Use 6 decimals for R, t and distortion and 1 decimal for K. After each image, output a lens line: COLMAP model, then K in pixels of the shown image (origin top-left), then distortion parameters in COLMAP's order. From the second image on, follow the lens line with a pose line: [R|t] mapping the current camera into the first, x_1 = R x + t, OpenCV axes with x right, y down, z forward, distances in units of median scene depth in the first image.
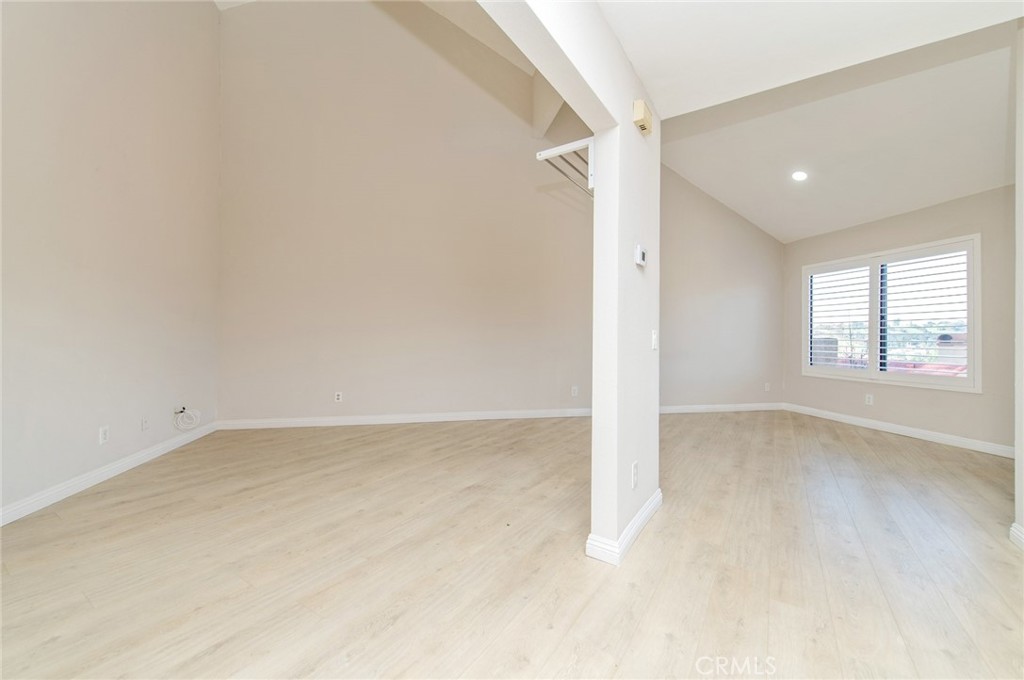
lens RADIAL K [[400.9, 0, 513.3], [0, 400.9, 336.3], [0, 0, 1]] dist [0.016379, -0.004497]
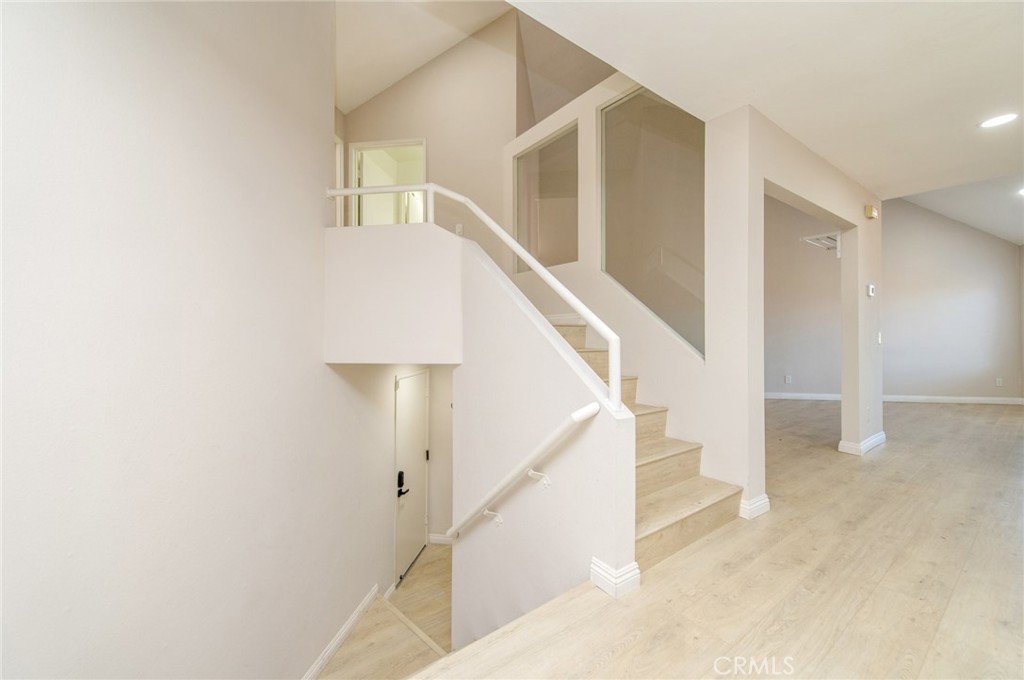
lens RADIAL K [[405.0, 0, 508.8], [0, 405.0, 333.2], [0, 0, 1]] dist [0.000785, -0.000092]
pose [[0.936357, -0.006768, -0.350983, -0.247974], [0.005549, 0.999975, -0.004478, -0.005618], [0.351005, 0.002246, 0.936371, -0.553942]]
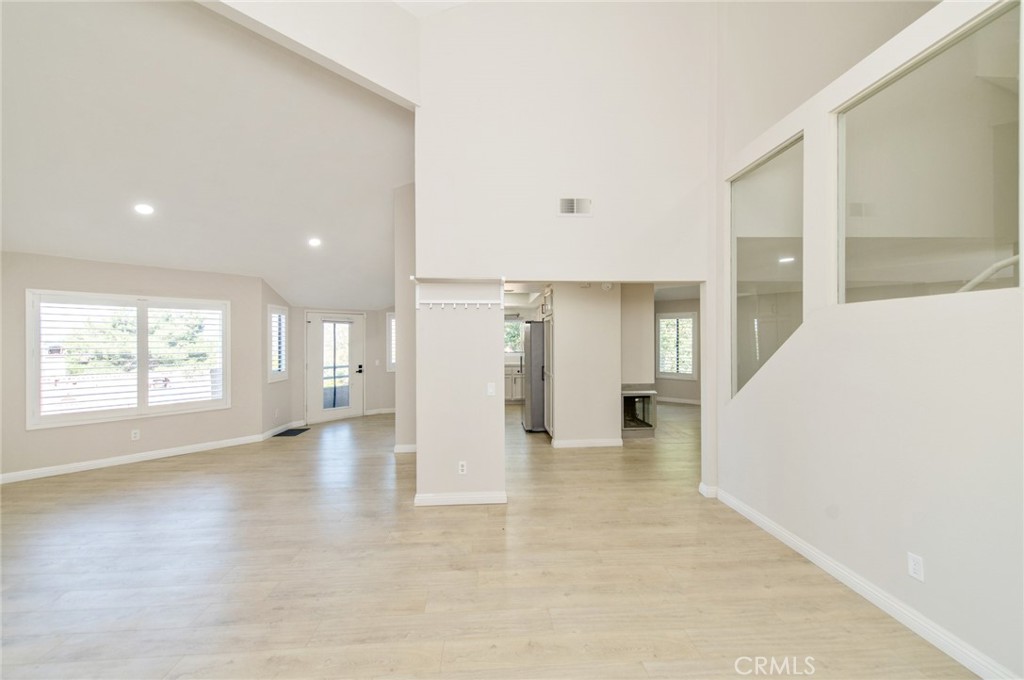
lens RADIAL K [[400.9, 0, 513.3], [0, 400.9, 336.3], [0, 0, 1]] dist [0.016379, -0.004497]
pose [[-0.606212, 0.004901, 0.795288, -0.552305], [-0.003970, 0.999950, -0.009188, -0.093146], [-0.795293, -0.008728, -0.606163, 0.872497]]
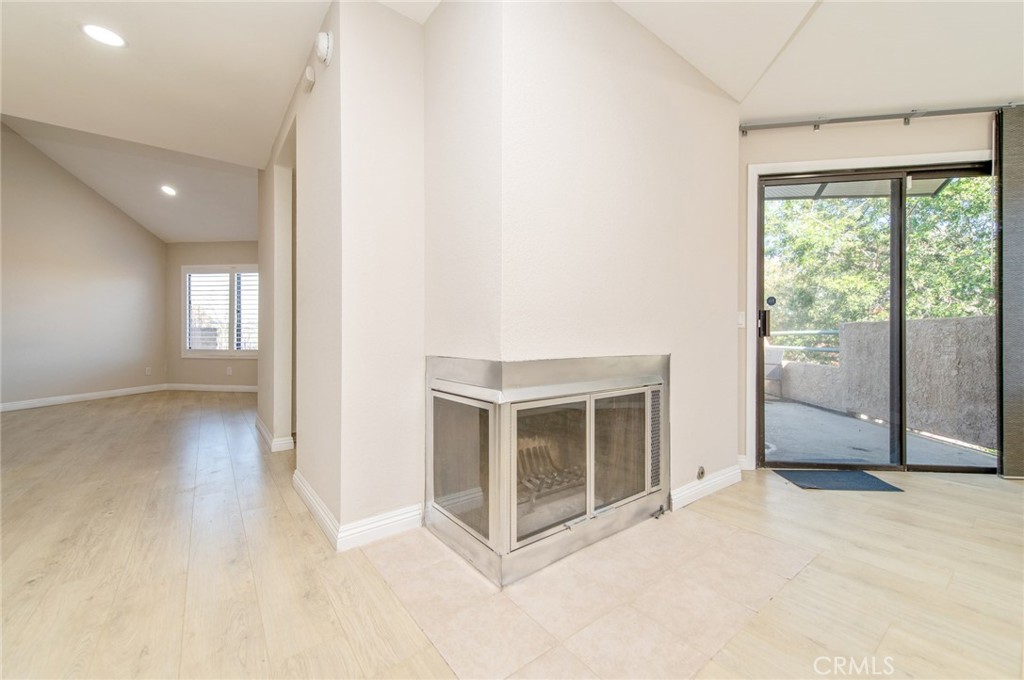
lens RADIAL K [[400.9, 0, 513.3], [0, 400.9, 336.3], [0, 0, 1]] dist [0.016379, -0.004497]
pose [[0.338174, -0.006314, 0.941062, -0.084822], [-0.002728, 0.999967, 0.007690, 0.026387], [-0.941080, -0.005168, 0.338145, -0.374091]]
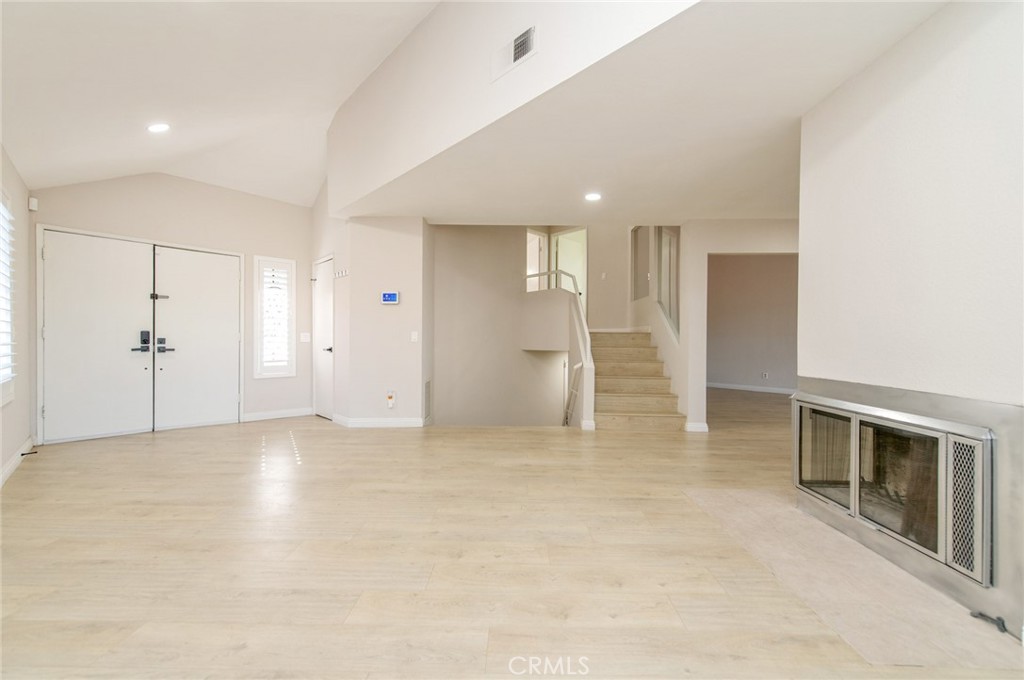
lens RADIAL K [[401.0, 0, 512.0], [0, 401.0, 340.0], [0, 0, 1]] dist [0.016878, -0.004657]
pose [[0.532909, 0.000194, -0.846173, 0.456972], [-0.000378, 1.000000, -0.000009, 0.001393], [0.846173, 0.000325, 0.532909, -0.869015]]
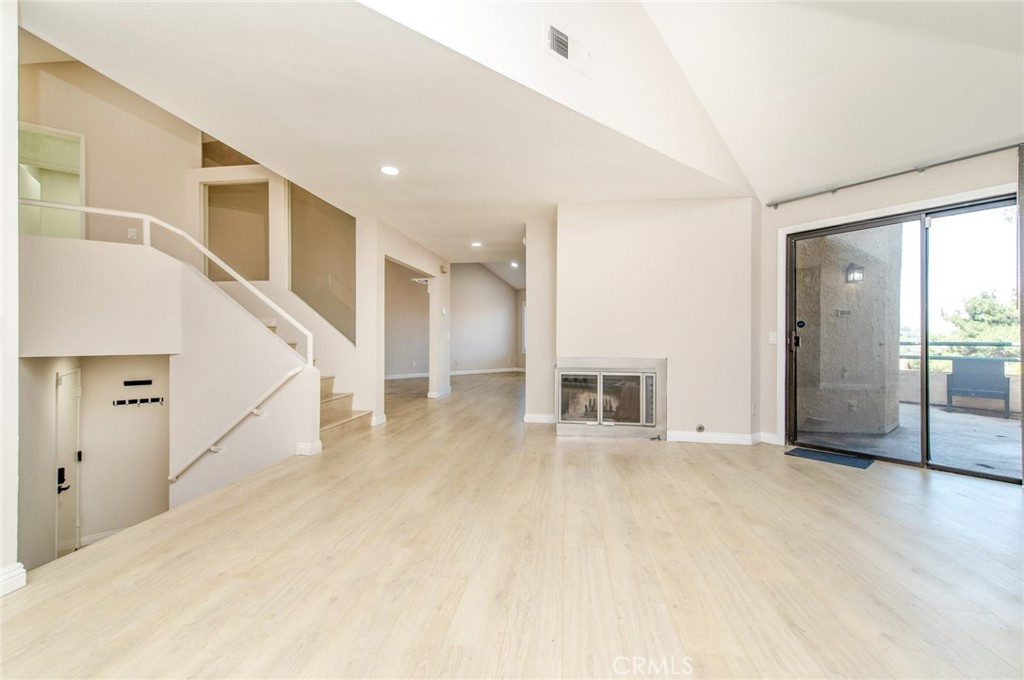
lens RADIAL K [[400.9, 0, 513.3], [0, 400.9, 336.3], [0, 0, 1]] dist [0.016379, -0.004497]
pose [[0.902660, -0.001857, 0.430350, -0.268287], [-0.000053, 0.999990, 0.004427, -0.002475], [-0.430354, -0.004019, 0.902651, -1.029616]]
